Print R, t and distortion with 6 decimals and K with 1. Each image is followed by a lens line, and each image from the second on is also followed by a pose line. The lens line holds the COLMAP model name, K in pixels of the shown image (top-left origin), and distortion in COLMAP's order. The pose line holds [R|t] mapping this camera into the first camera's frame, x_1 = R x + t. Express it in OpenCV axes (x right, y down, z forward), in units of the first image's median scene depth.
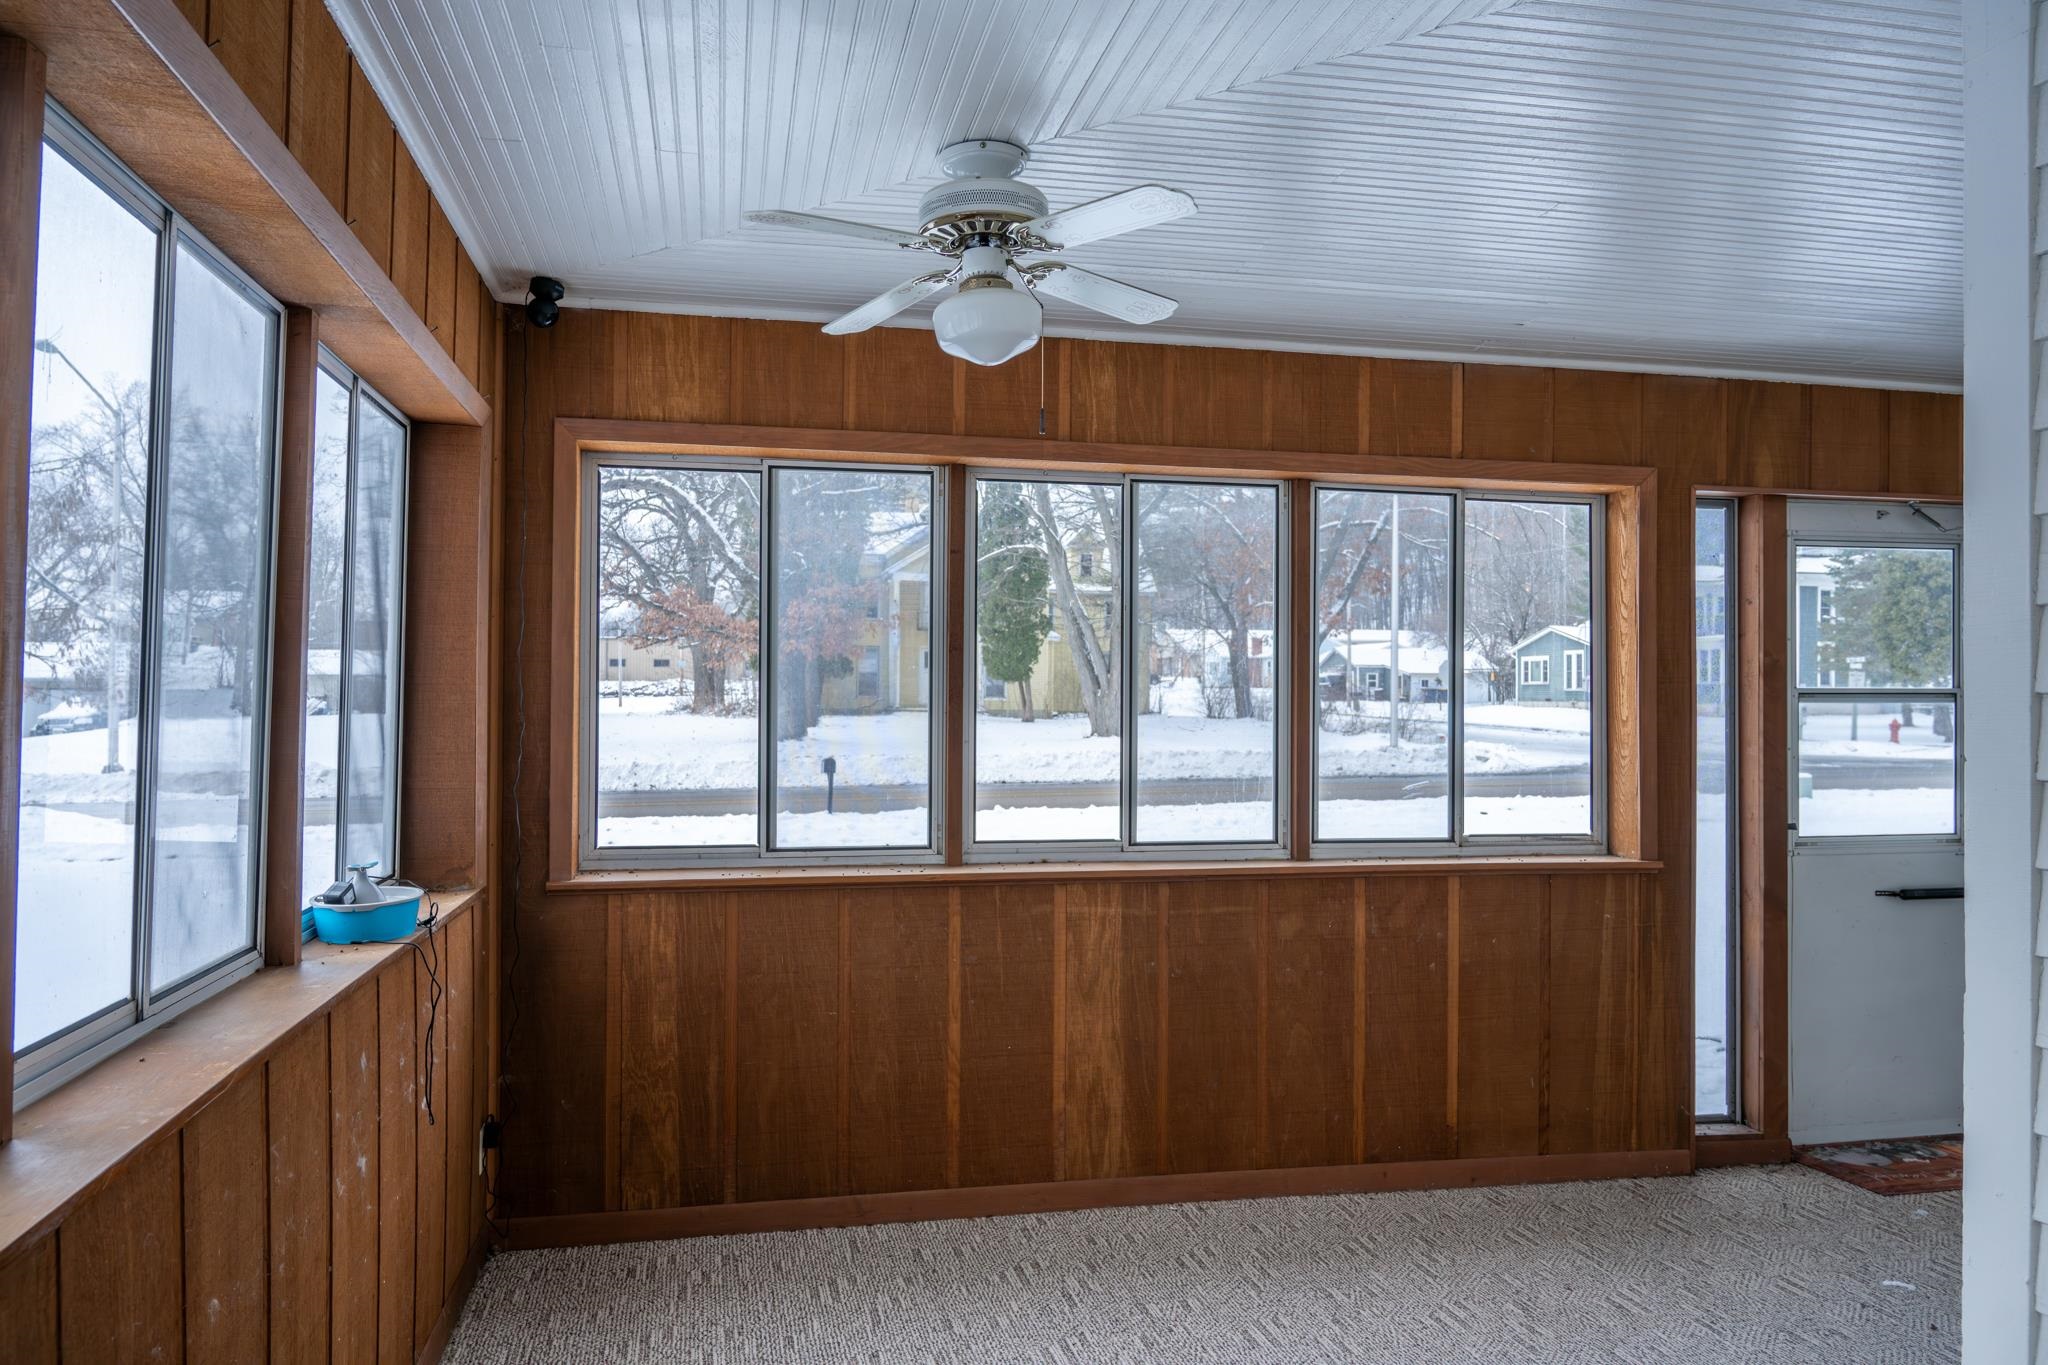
lens RADIAL K [[1367.6, 0, 1018.8], [0, 1367.6, 683.4], [0, 0, 1]] dist [0.006309, 0.000995]
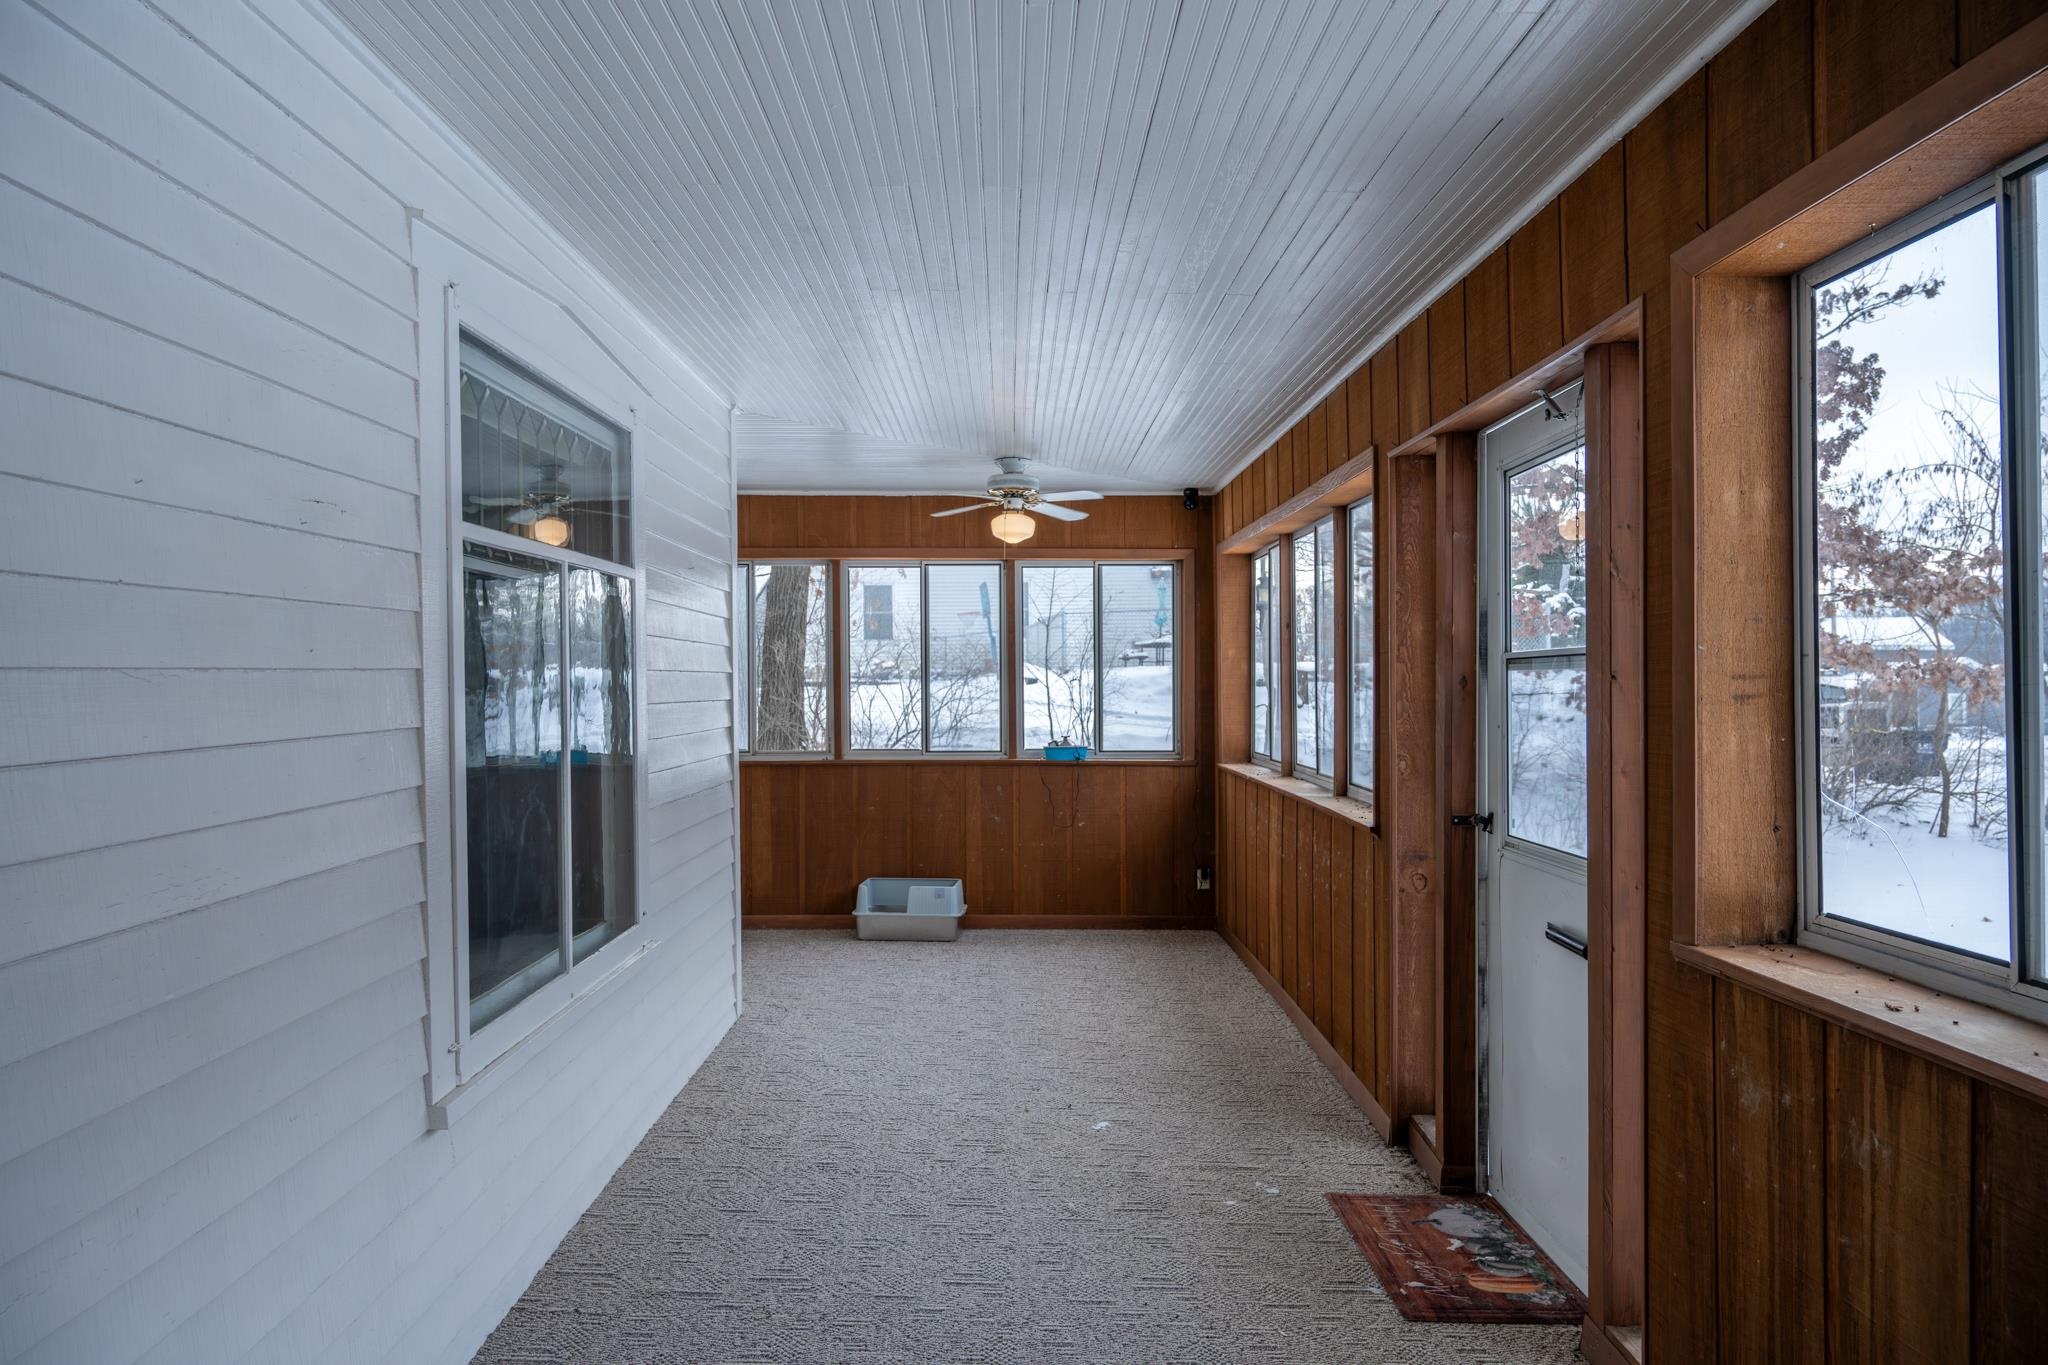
lens RADIAL K [[1367.6, 0, 1021.5], [0, 1367.6, 686.4], [0, 0, 1]] dist [0.006309, 0.000995]
pose [[-0.202493, -0.002228, -0.979281, 1.534311], [0.026414, 0.999621, -0.007736, 0.024392], [0.978927, -0.027434, -0.202357, 0.955719]]
